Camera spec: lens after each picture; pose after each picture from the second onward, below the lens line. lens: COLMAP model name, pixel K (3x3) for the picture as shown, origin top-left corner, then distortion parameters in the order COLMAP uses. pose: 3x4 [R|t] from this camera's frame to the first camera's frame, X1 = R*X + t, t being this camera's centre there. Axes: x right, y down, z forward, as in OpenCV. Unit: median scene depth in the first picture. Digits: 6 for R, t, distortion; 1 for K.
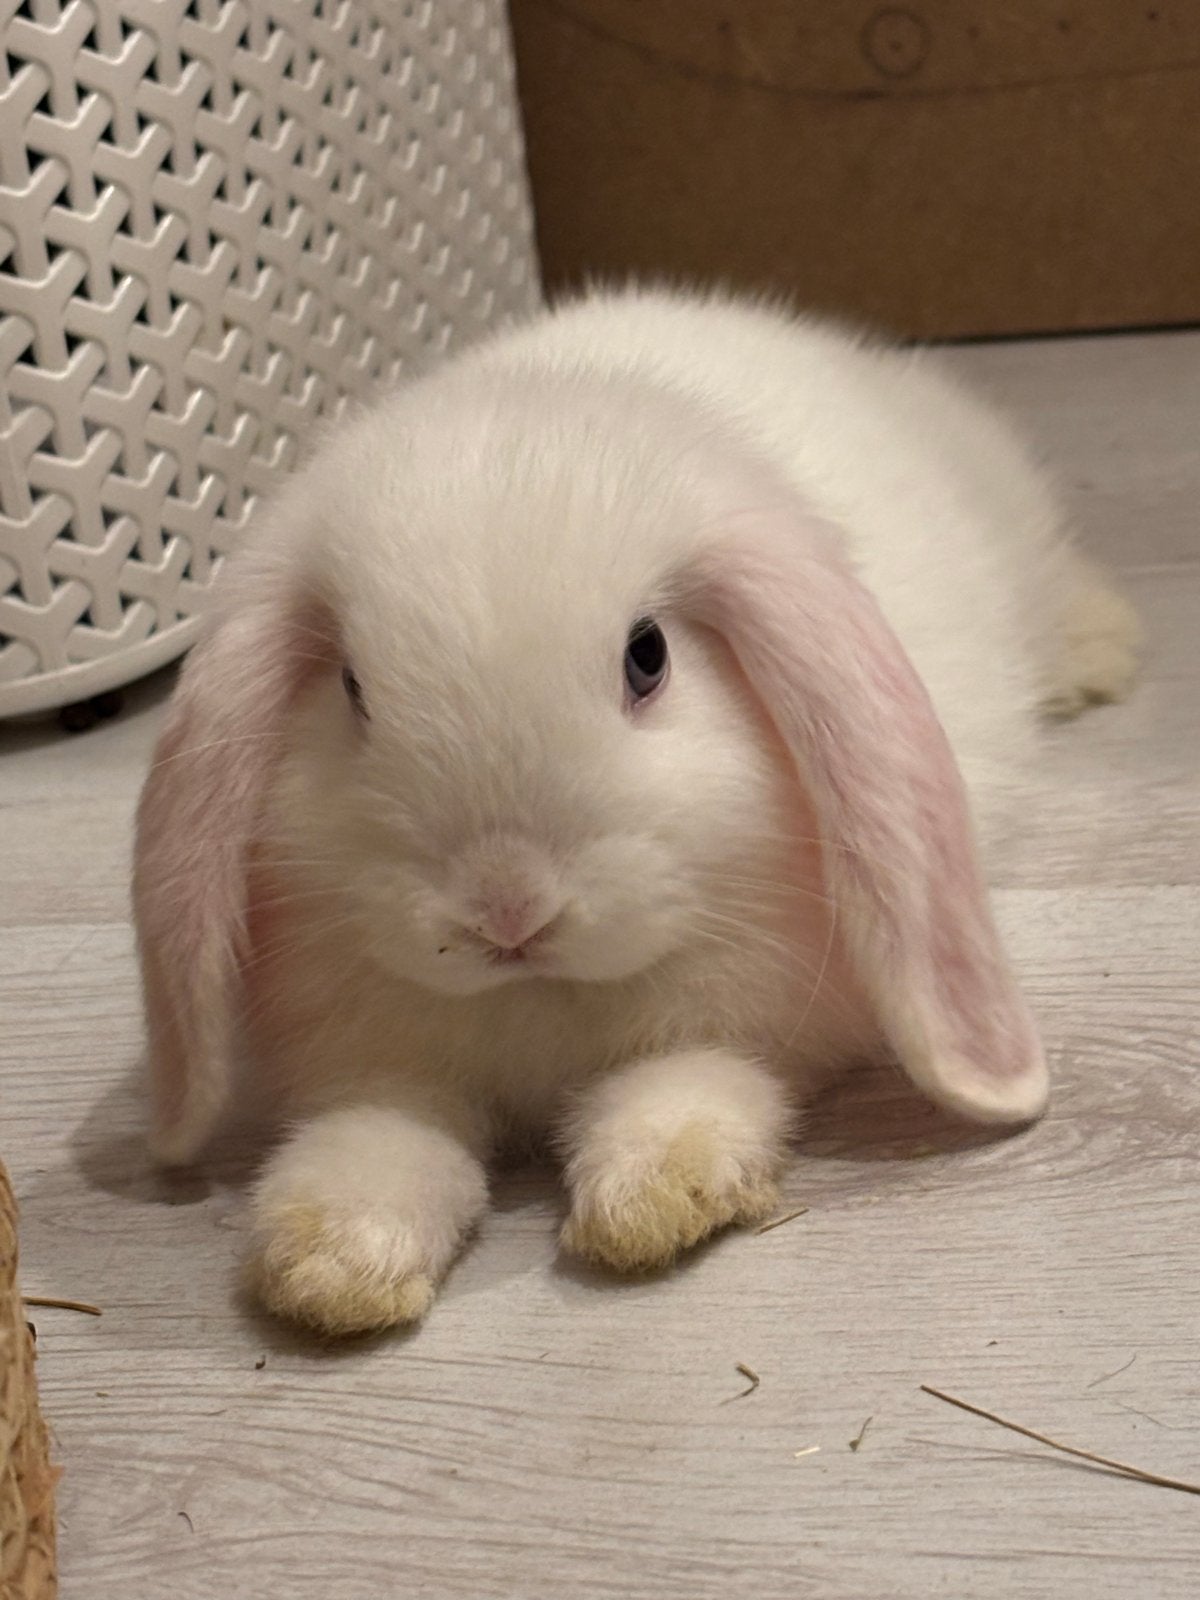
lens RADIAL K [[3284.0, 0, 603.1], [0, 3284.0, 798.5], [0, 0, 1]] dist [0.051648, 0.000000]
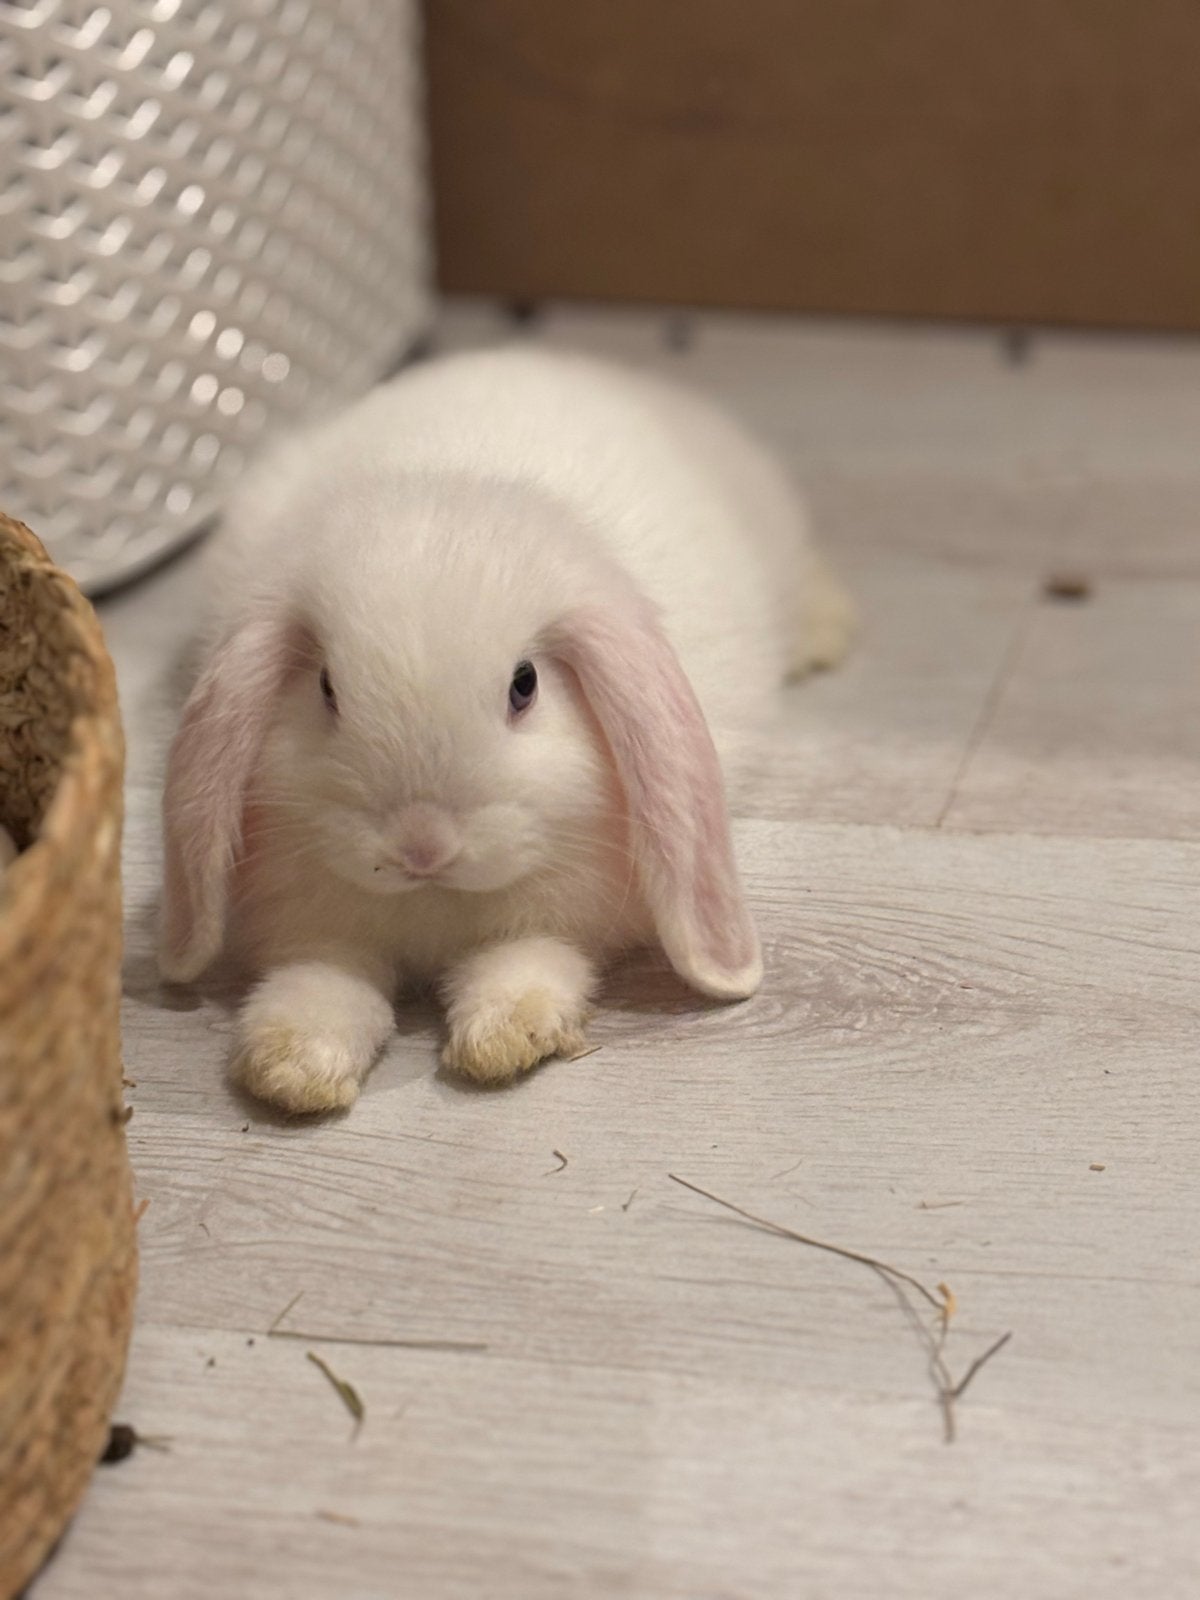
lens RADIAL K [[3284.0, 0, 597.8], [0, 3284.0, 800.9], [0, 0, 1]] dist [0.051648, 0.000000]
pose [[0.994949, 0.063834, 0.077473, -0.067471], [-0.071952, 0.991656, 0.106967, -0.156420], [-0.069999, -0.112001, 0.991240, -0.521672]]
